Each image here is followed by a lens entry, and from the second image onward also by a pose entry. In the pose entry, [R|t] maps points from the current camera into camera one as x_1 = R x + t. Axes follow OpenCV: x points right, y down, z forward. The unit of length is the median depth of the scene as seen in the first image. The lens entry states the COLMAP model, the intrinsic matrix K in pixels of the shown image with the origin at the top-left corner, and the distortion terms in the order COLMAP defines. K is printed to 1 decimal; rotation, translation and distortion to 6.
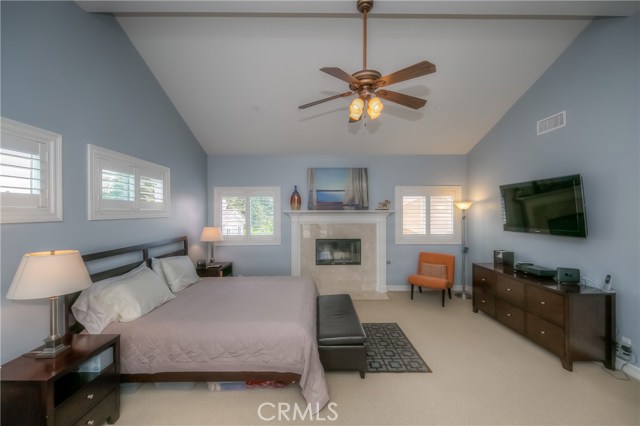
lens RADIAL K [[246.6, 0, 319.0], [0, 246.6, 214.2], [0, 0, 1]] dist [-0.002493, -0.001728]
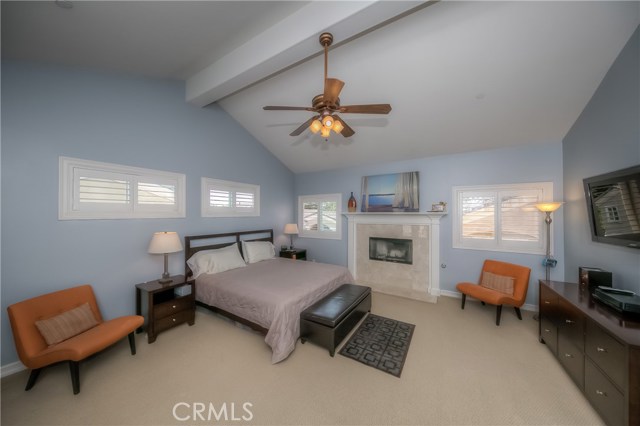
lens RADIAL K [[200.6, 0, 320.0], [0, 200.6, 213.2], [0, 0, 1]] dist [-0.007397, -0.000170]
pose [[0.854028, 0.002794, -0.520219, 0.302542], [-0.008307, 0.999931, -0.008267, -0.001923], [0.520160, 0.011382, 0.853993, 0.075425]]
